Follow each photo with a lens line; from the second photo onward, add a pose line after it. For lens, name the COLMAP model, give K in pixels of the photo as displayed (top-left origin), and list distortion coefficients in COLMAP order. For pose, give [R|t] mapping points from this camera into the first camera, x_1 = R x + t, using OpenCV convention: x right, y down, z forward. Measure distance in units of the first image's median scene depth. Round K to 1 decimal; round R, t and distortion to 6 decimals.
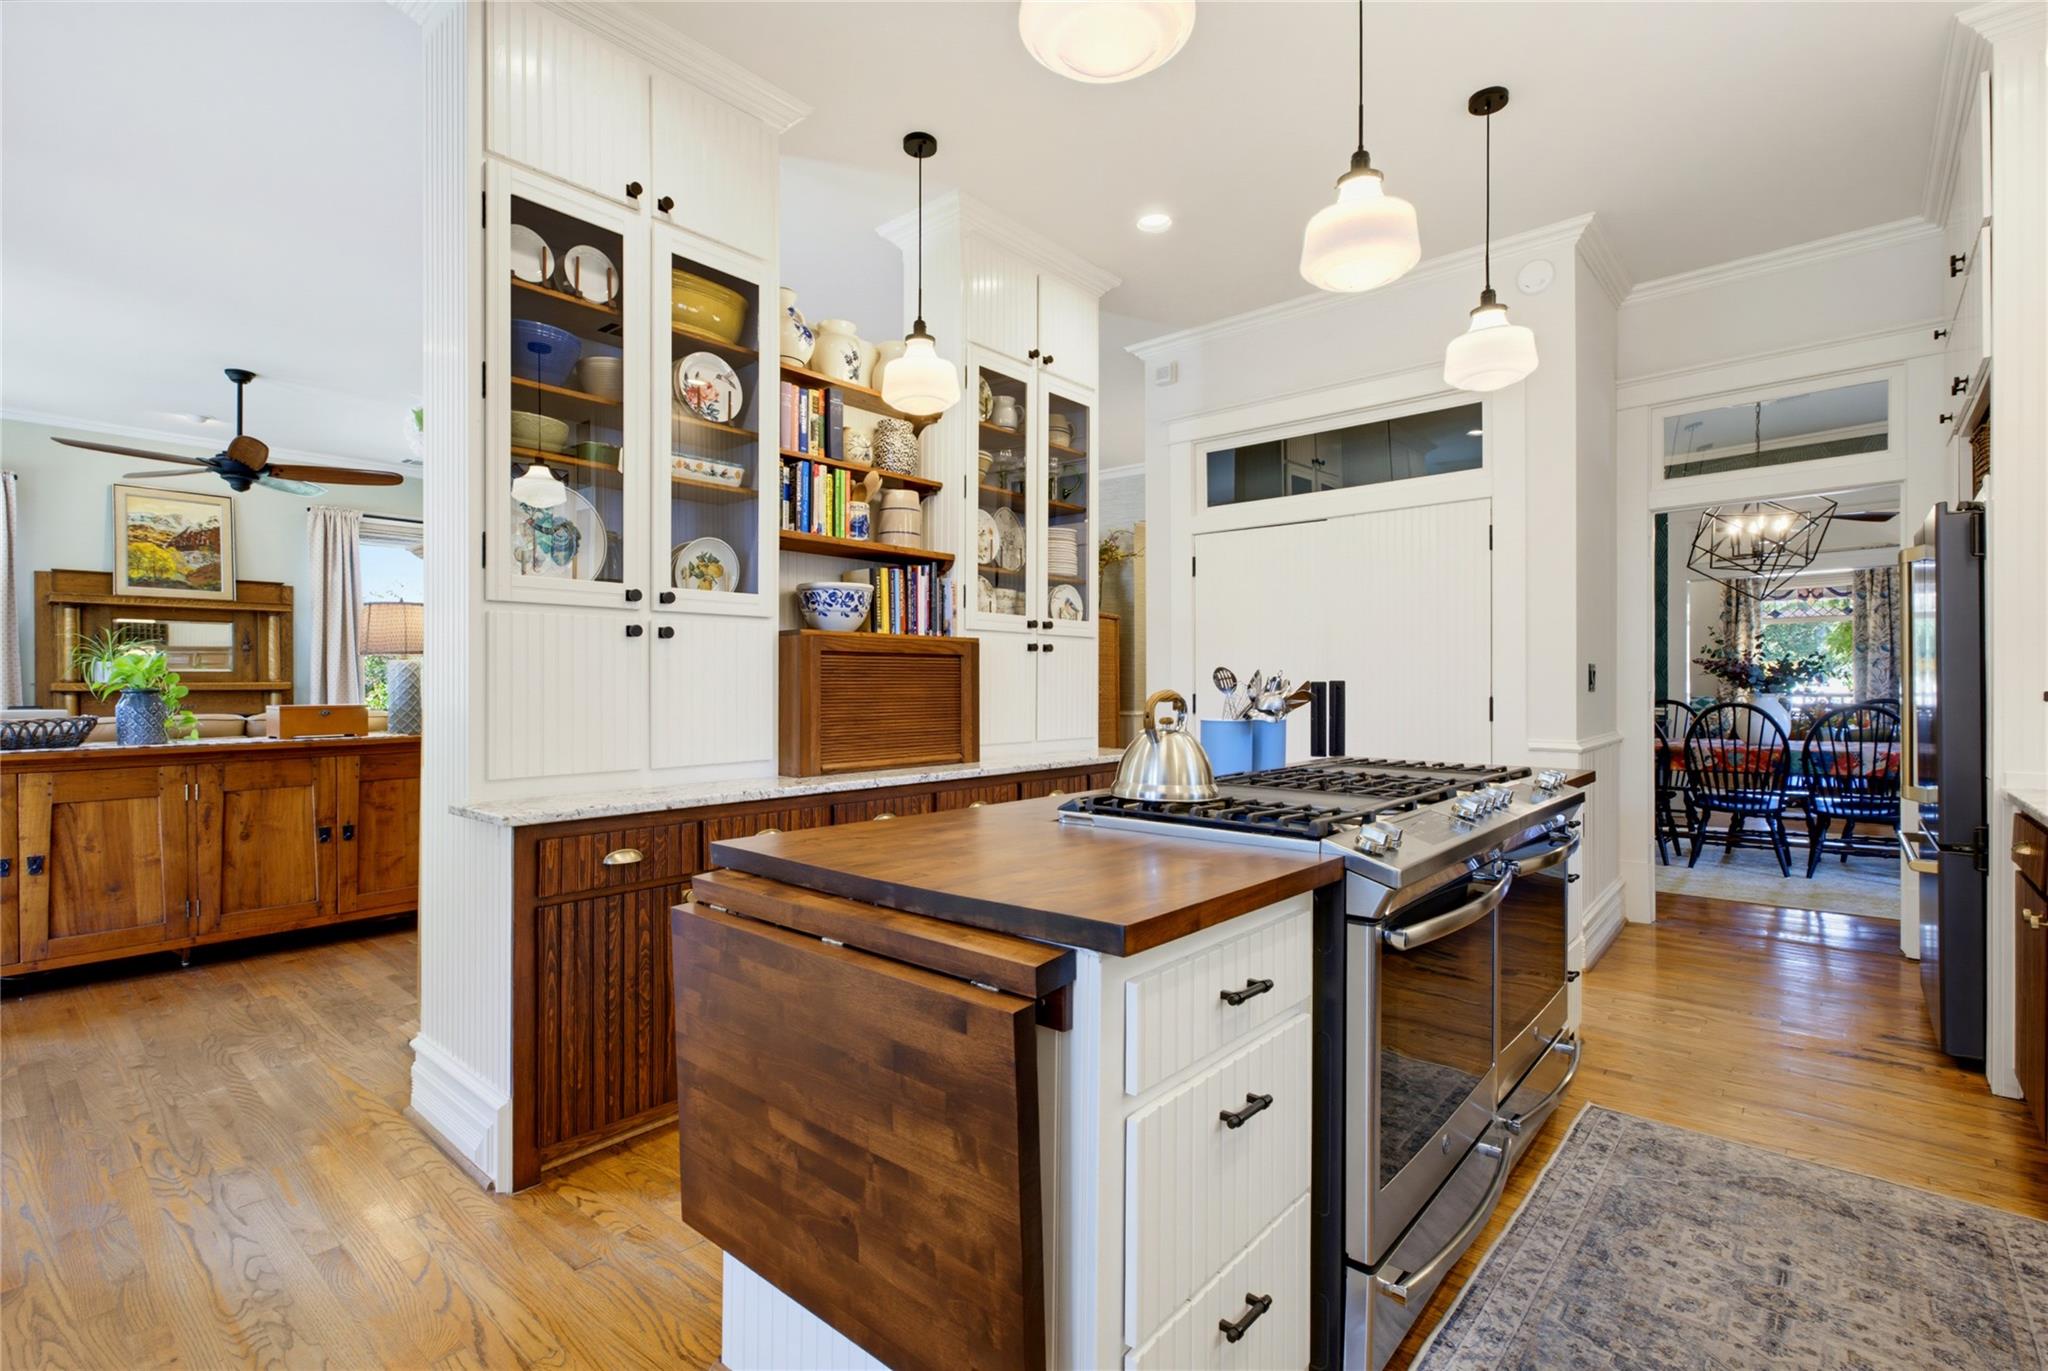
lens RADIAL K [[919.7, 0, 1024.0], [0, 919.7, 685.5], [0, 0, 1]] dist [-0.030833, 0.000532]
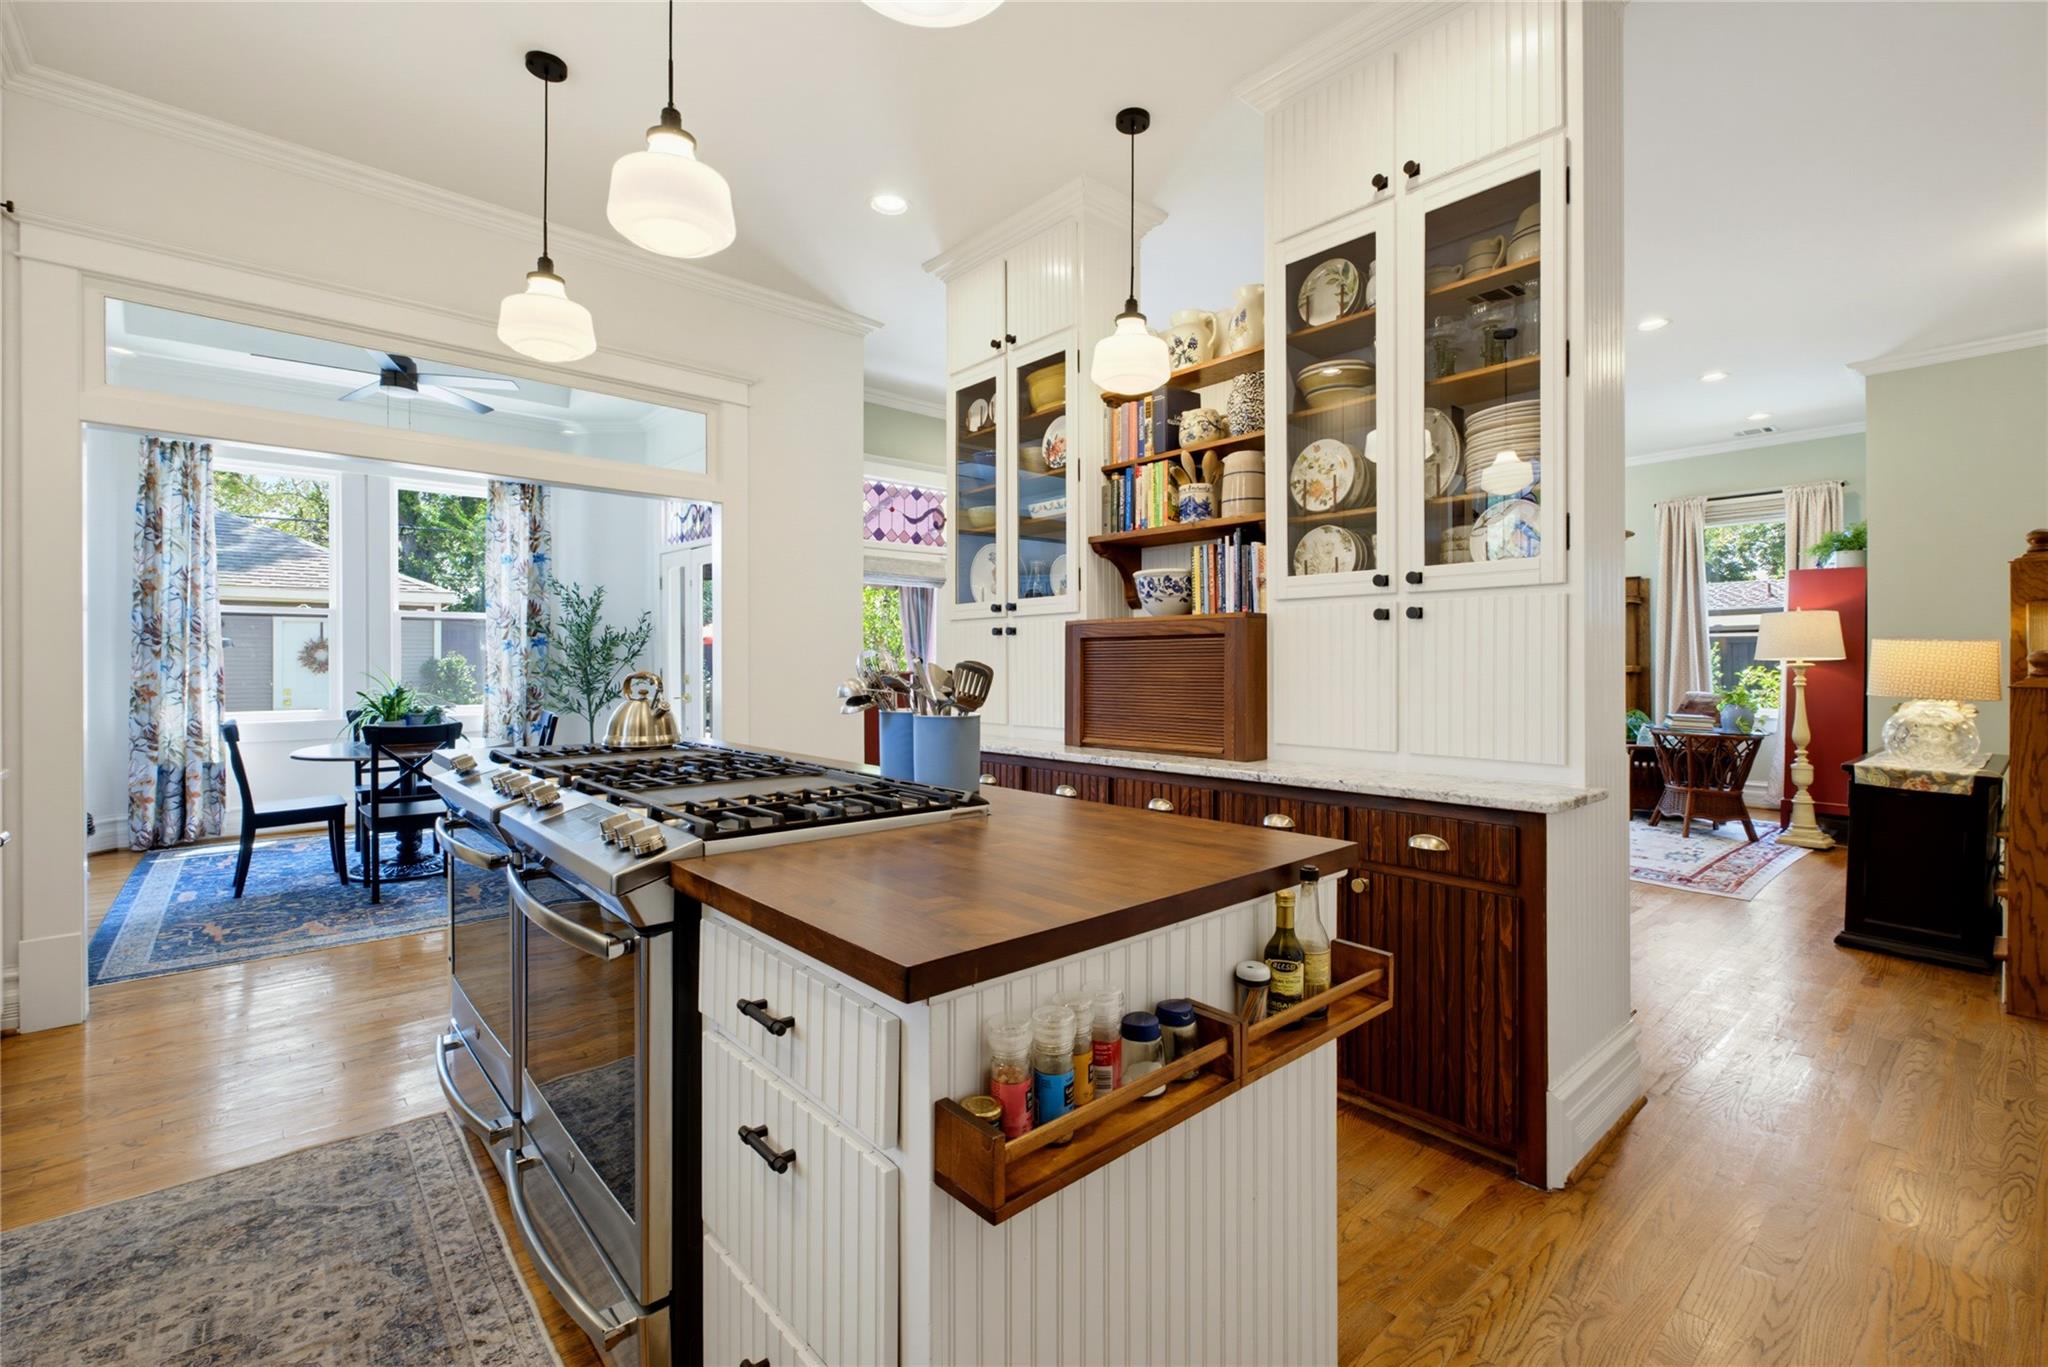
lens RADIAL K [[908.4, 0, 1029.7], [0, 908.4, 659.9], [0, 0, 1]] dist [-0.003656, -0.000890]
pose [[-0.119607, -0.004983, -0.992809, 0.830262], [-0.002423, 0.999986, -0.004727, -0.005015], [0.992818, 0.001840, -0.119617, 0.970257]]
